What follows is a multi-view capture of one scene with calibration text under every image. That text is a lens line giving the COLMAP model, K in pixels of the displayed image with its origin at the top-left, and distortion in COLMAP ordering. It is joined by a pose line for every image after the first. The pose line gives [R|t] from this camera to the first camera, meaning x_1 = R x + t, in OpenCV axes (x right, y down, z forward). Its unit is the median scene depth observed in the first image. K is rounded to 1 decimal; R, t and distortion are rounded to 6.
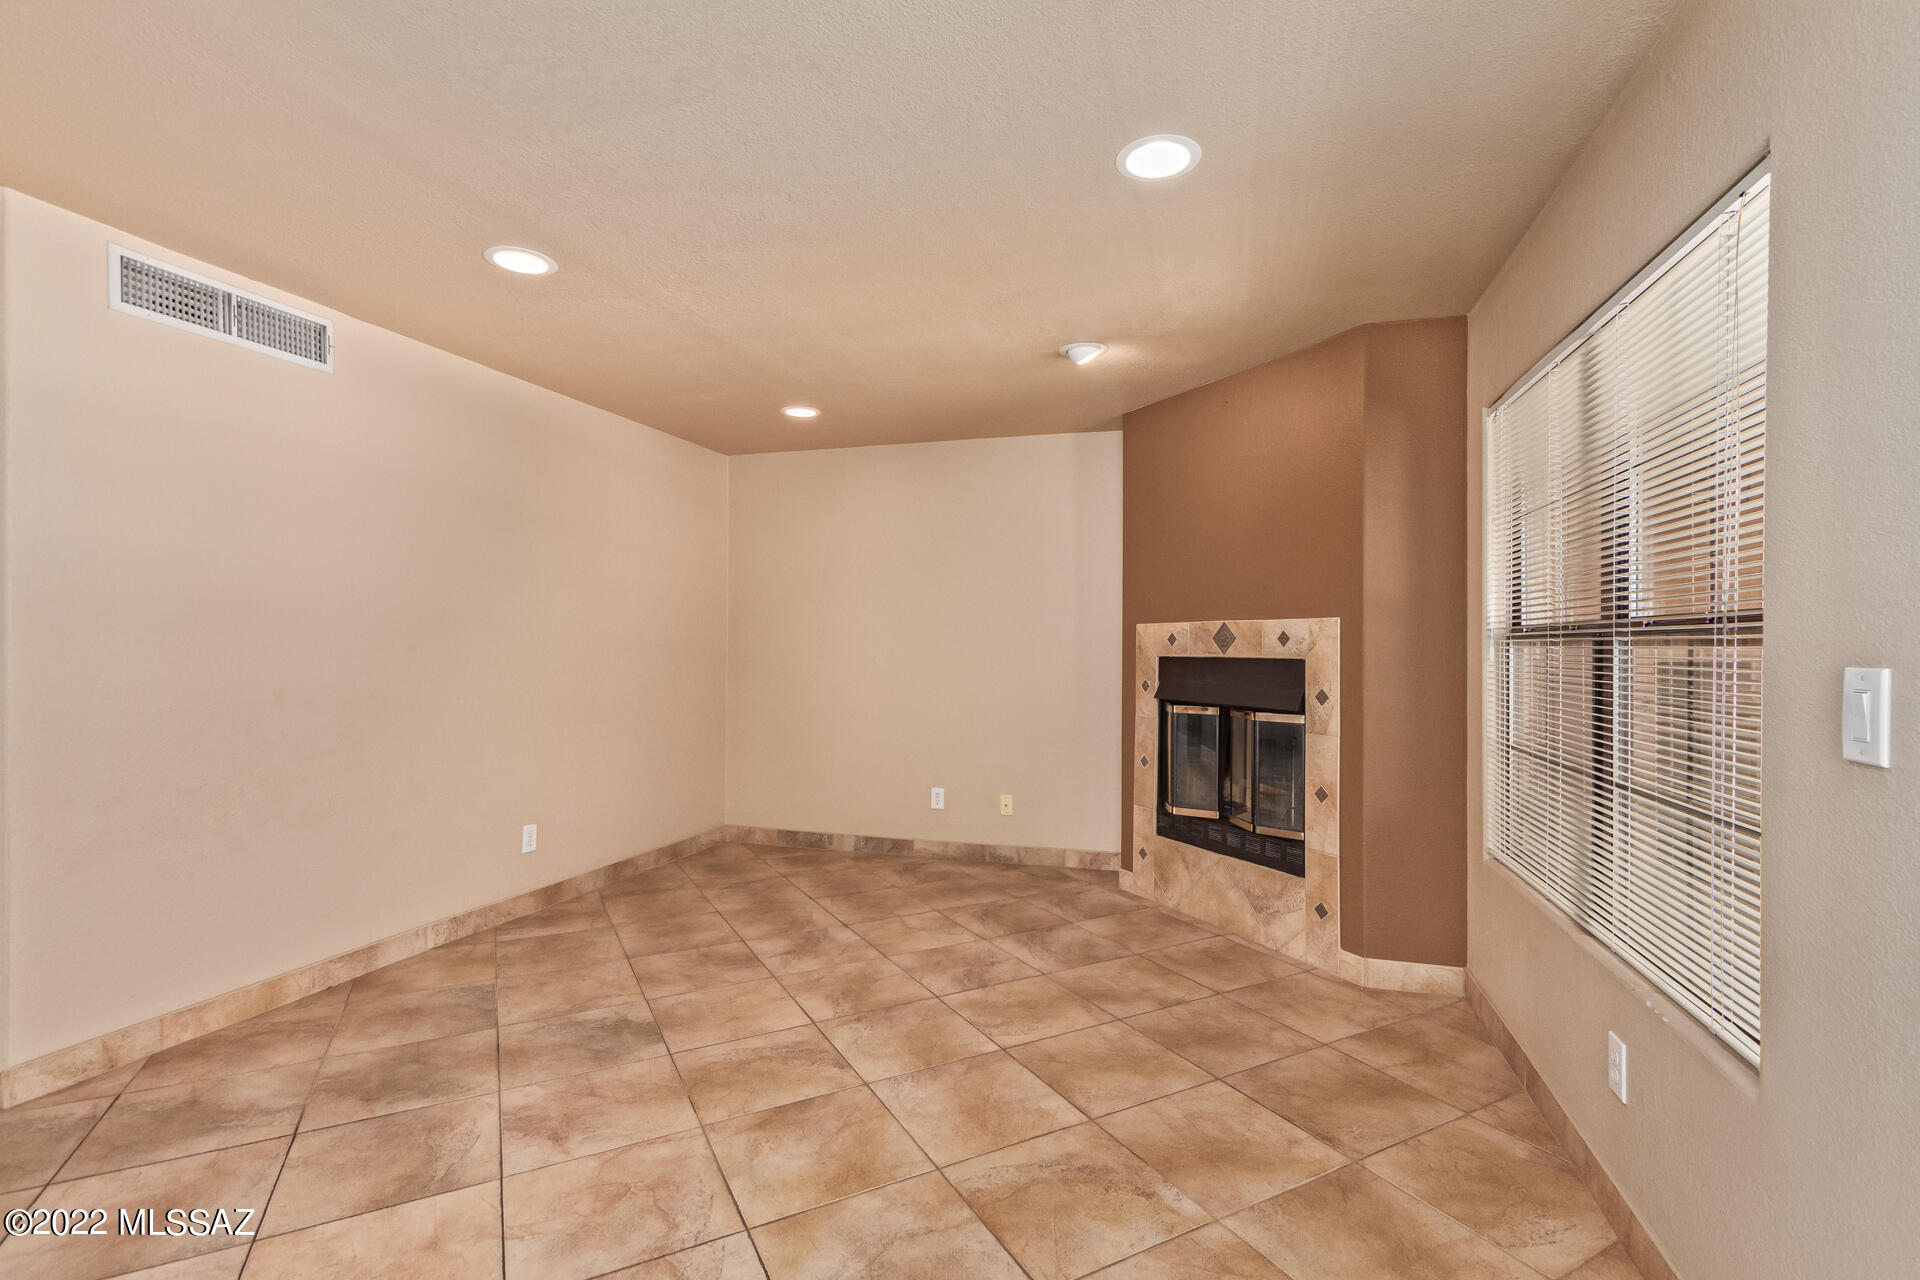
lens RADIAL K [[877.1, 0, 972.6], [0, 877.1, 645.8], [0, 0, 1]] dist [0.007815, -0.003112]
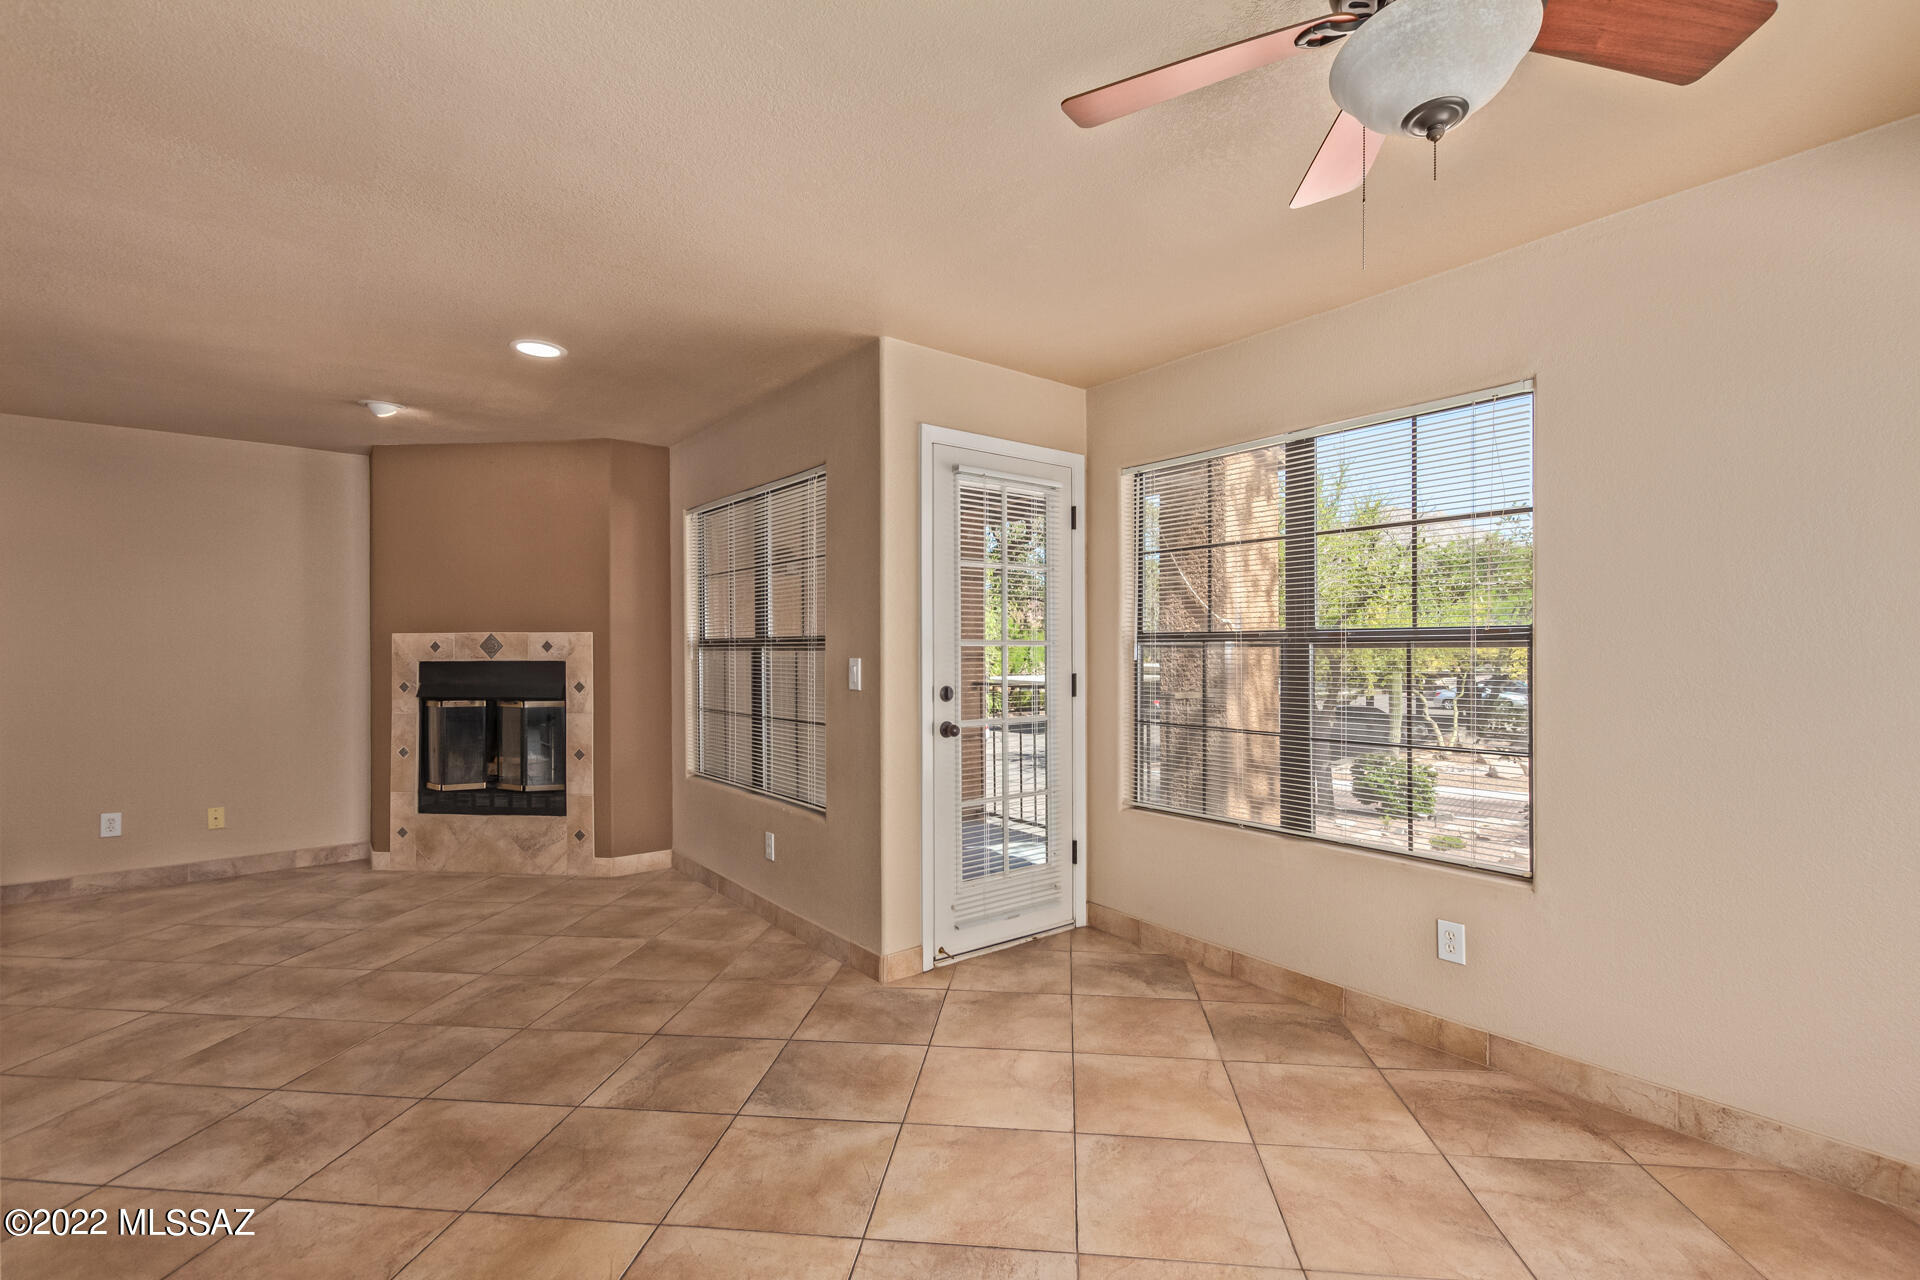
lens RADIAL K [[877.1, 0, 983.0], [0, 877.1, 651.0], [0, 0, 1]] dist [0.007815, -0.003112]
pose [[0.567278, -0.007470, 0.823492, -0.403172], [0.005408, 0.999971, 0.005345, -0.004816], [-0.823509, 0.001421, 0.567302, -0.354521]]
